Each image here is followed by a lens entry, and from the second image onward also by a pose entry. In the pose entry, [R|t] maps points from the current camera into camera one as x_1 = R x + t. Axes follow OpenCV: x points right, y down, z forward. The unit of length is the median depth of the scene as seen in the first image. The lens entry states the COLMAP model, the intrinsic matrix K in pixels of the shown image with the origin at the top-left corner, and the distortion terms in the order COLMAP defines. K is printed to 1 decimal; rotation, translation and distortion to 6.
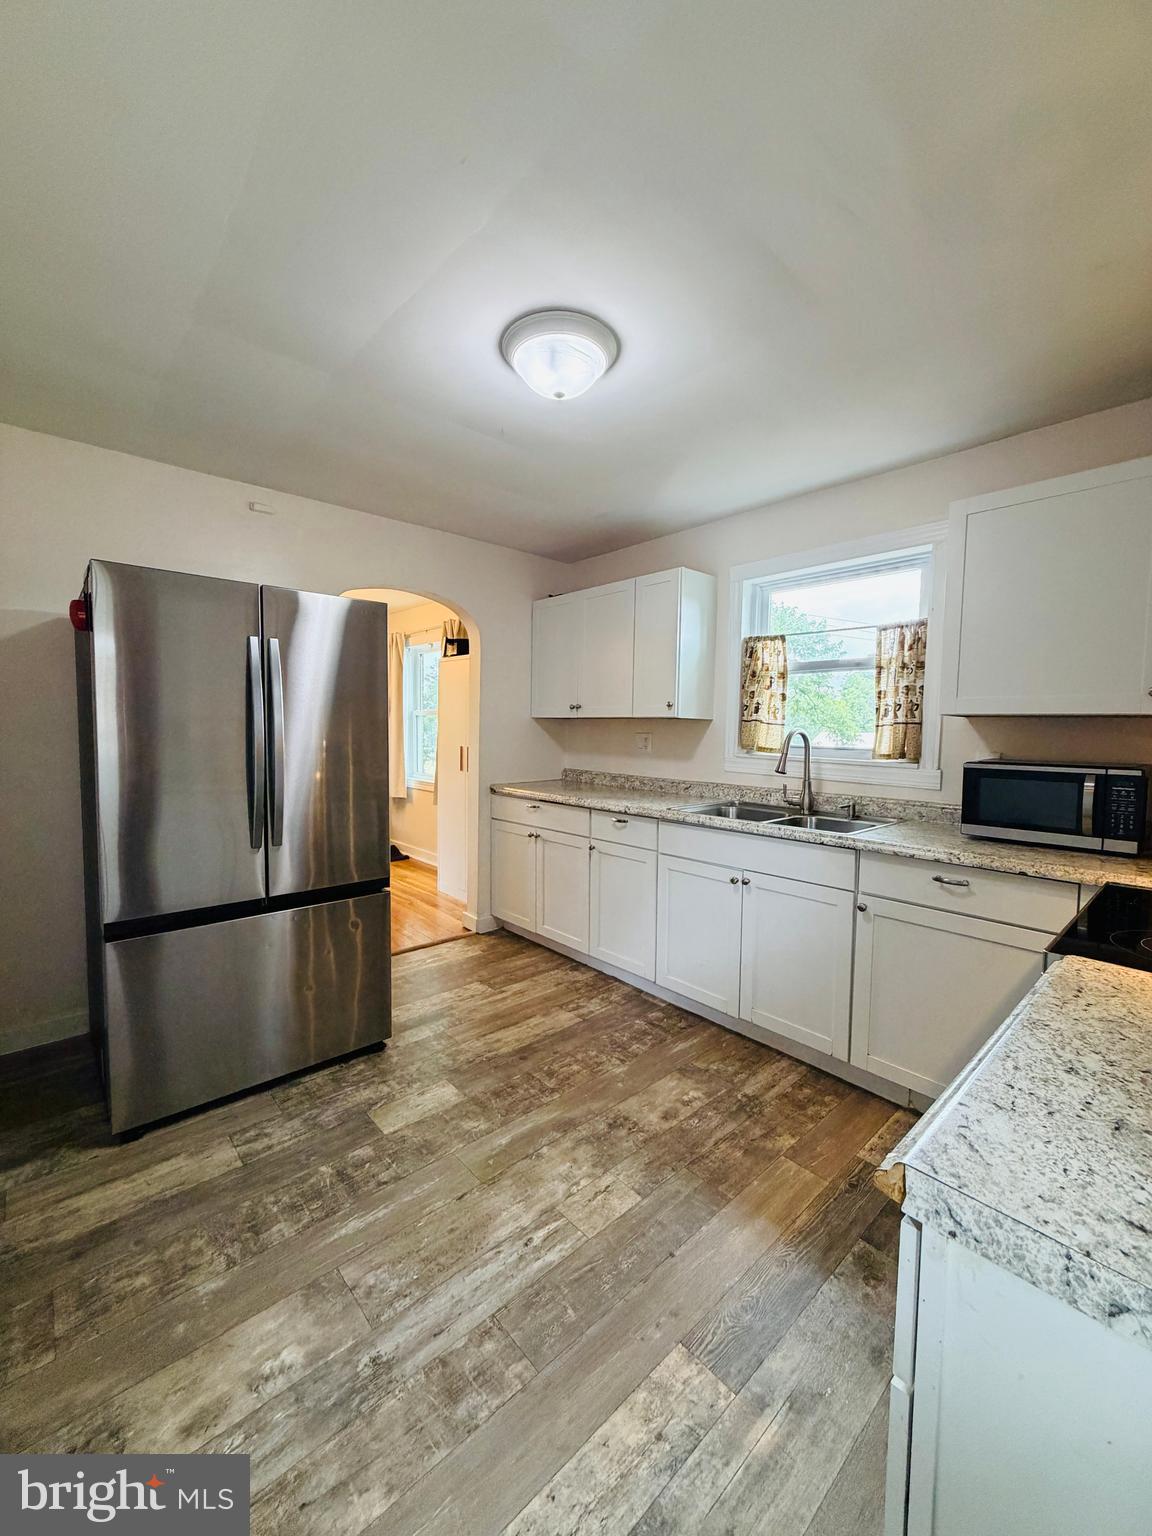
lens RADIAL K [[609.6, 0, 579.7], [0, 609.6, 763.8], [0, 0, 1]] dist [-0.002411, -0.000060]
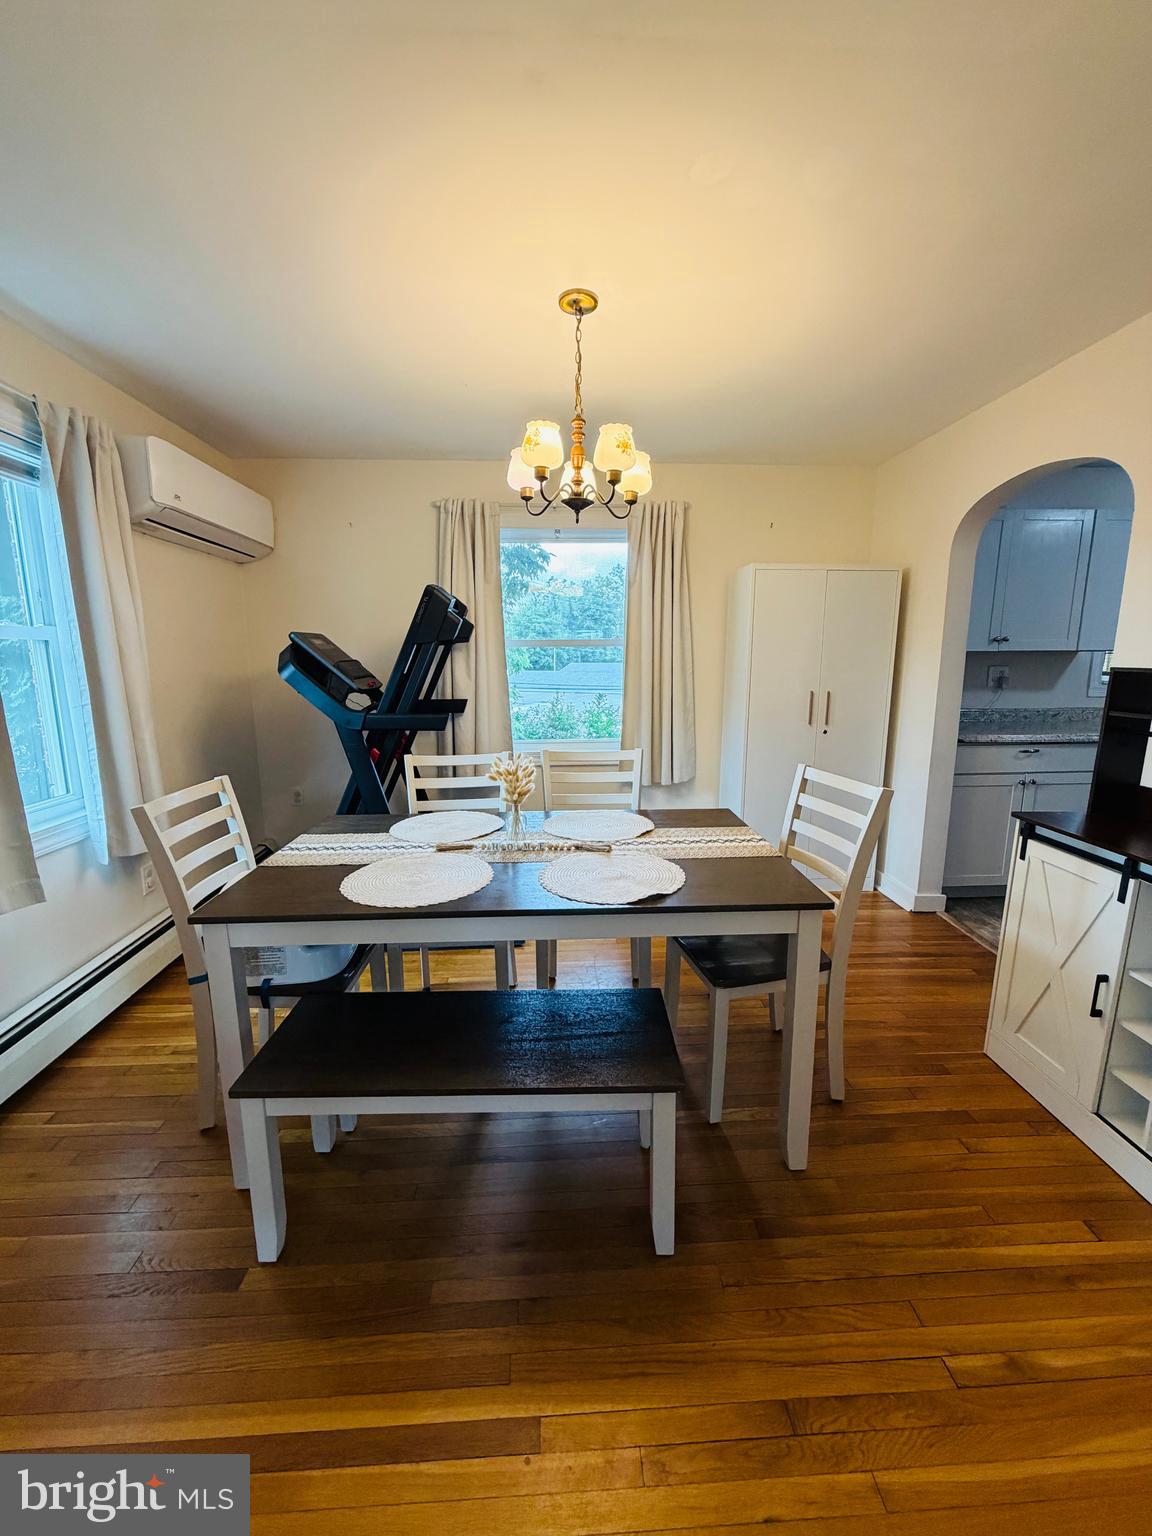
lens RADIAL K [[609.6, 0, 574.1], [0, 609.6, 770.5], [0, 0, 1]] dist [-0.002411, -0.000060]
pose [[0.639168, -0.157917, 0.752679, -1.960568], [0.064428, 0.986246, 0.152209, -0.136243], [-0.766364, -0.048793, 0.640551, 1.533397]]
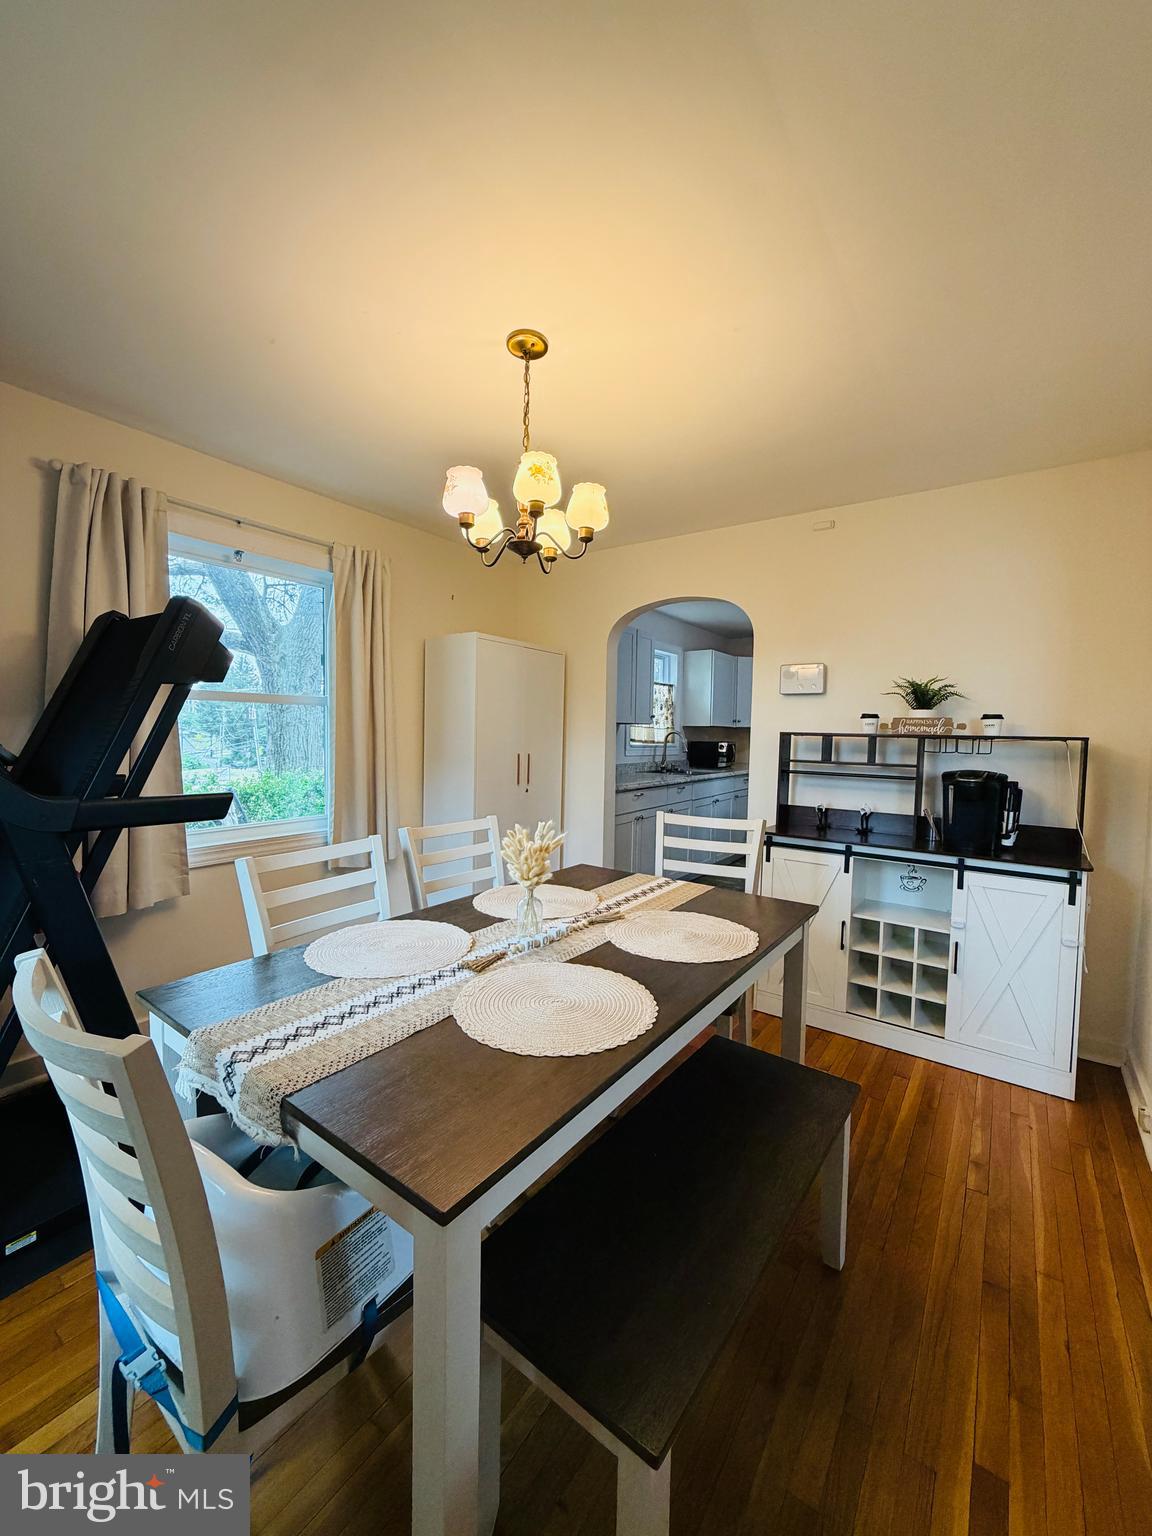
lens RADIAL K [[609.6, 0, 577.8], [0, 609.6, 765.6], [0, 0, 1]] dist [-0.002411, -0.000060]
pose [[-0.209965, -0.071396, 0.975098, -2.063584], [0.045608, 0.995529, 0.082713, -0.160744], [-0.976644, 0.061839, -0.205770, 2.252117]]
